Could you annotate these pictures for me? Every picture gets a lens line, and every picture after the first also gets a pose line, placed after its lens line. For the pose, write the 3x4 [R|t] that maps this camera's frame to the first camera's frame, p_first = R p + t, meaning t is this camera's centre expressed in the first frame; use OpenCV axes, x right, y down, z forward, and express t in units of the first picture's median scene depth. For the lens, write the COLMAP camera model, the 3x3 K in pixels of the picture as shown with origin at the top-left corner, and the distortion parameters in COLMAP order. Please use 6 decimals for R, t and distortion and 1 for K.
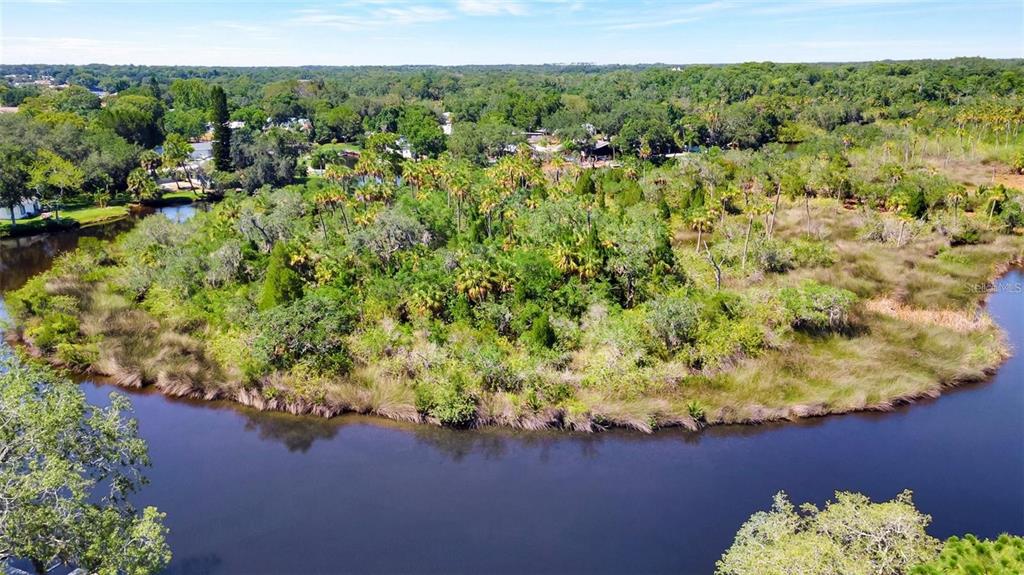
lens RADIAL K [[756.4, 0, 512.0], [0, 756.4, 287.5], [0, 0, 1]] dist [0.010858, 0.004851]
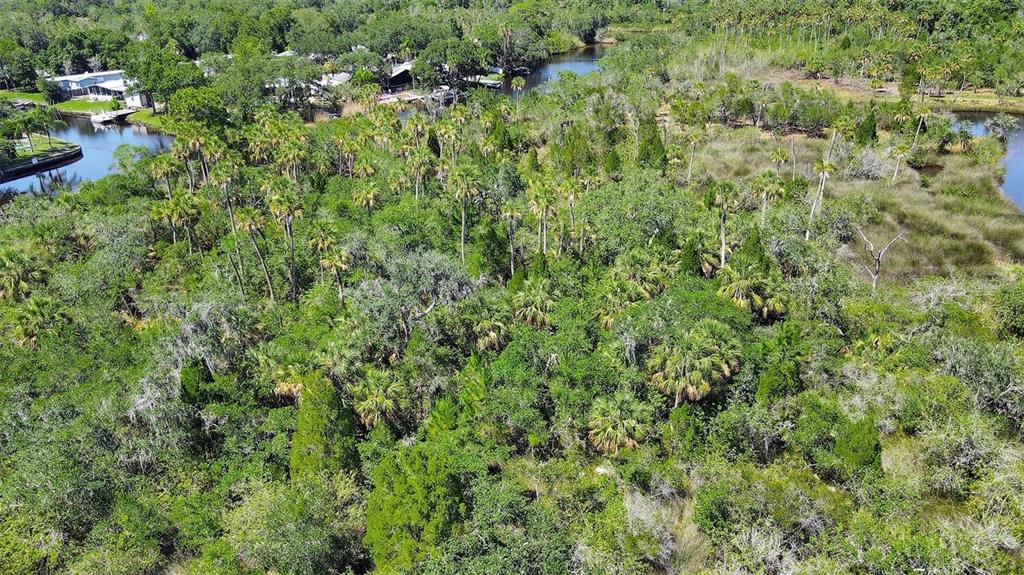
lens RADIAL K [[767.7, 0, 481.0], [0, 767.7, 276.2], [0, 0, 1]] dist [-0.004596, 0.009019]
pose [[0.913967, -0.163632, 0.371335, -0.425513], [0.126847, 0.984441, 0.121594, -0.179902], [-0.385454, -0.064030, 0.920503, 0.559792]]
